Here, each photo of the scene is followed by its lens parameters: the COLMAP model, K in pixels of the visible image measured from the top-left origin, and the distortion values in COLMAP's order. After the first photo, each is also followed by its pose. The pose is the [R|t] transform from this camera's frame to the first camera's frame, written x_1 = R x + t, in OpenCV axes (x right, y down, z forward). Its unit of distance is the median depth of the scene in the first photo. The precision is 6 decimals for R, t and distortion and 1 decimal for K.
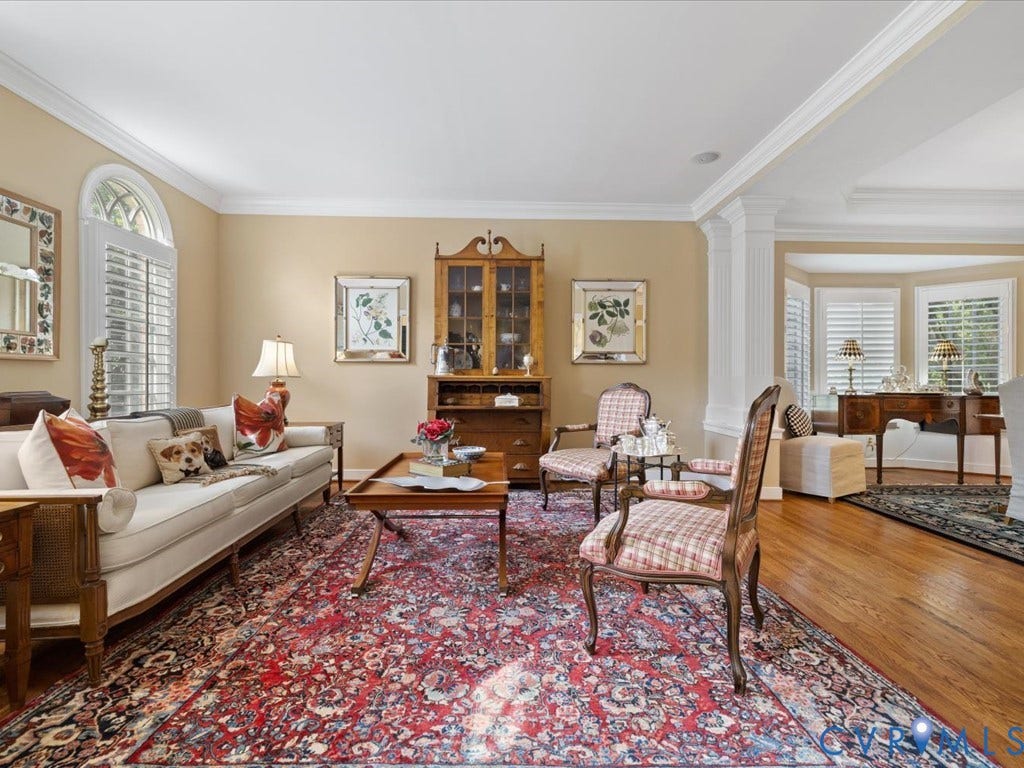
lens RADIAL K [[490.0, 0, 508.6], [0, 490.0, 380.5], [0, 0, 1]] dist [-0.003865, 0.000355]
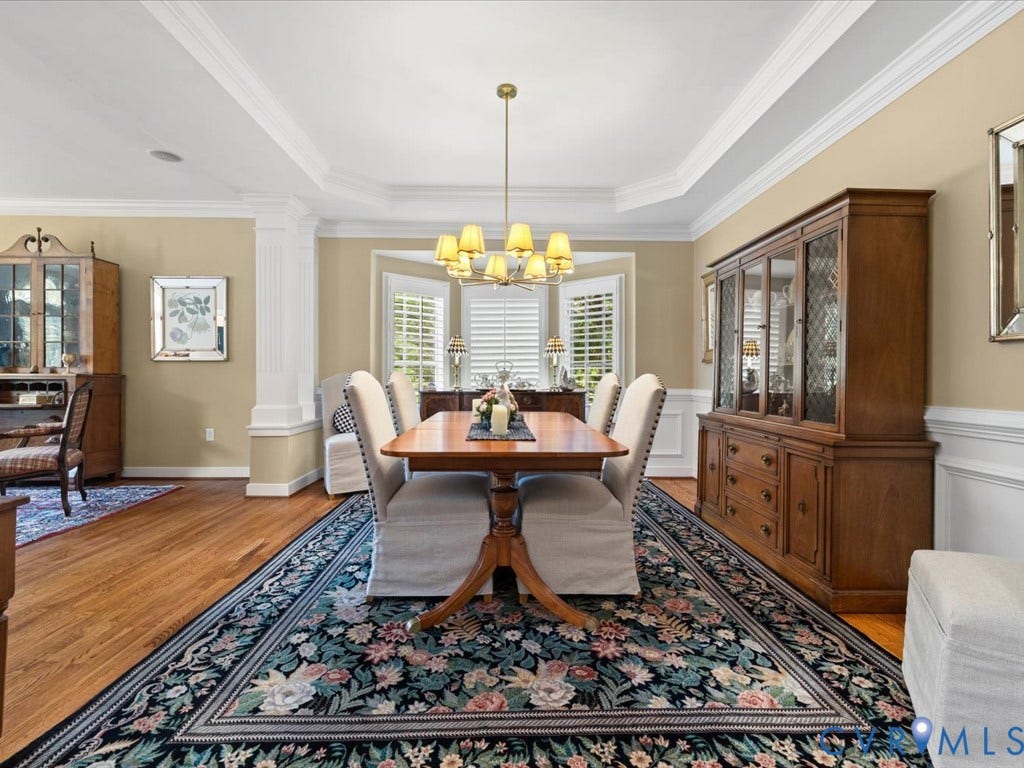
lens RADIAL K [[490.0, 0, 515.9], [0, 490.0, 383.2], [0, 0, 1]] dist [-0.003865, 0.000355]
pose [[0.999991, -0.001542, 0.004001, 0.861543], [0.001535, 0.999997, 0.001756, 0.009134], [-0.004004, -0.001749, 0.999990, -0.001134]]
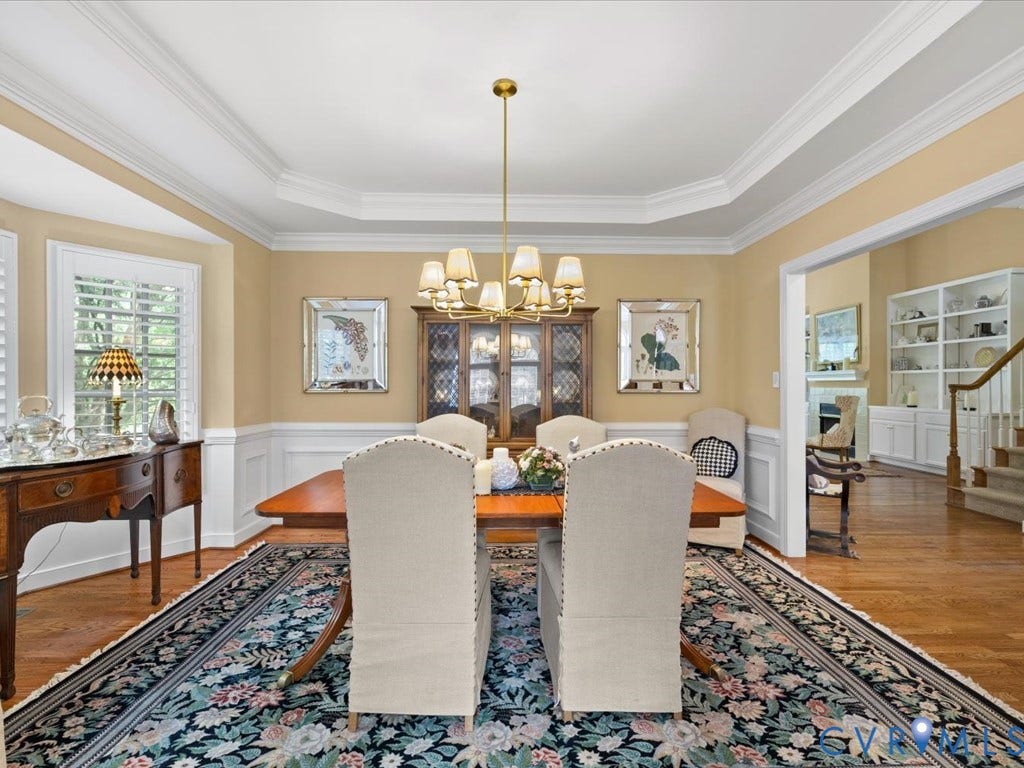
lens RADIAL K [[490.0, 0, 516.3], [0, 490.0, 388.0], [0, 0, 1]] dist [-0.003865, 0.000355]
pose [[-0.012217, -0.012754, 0.999844, 0.353089], [0.005119, 0.999905, 0.012818, -0.045073], [-0.999912, 0.005275, -0.012151, 0.587994]]
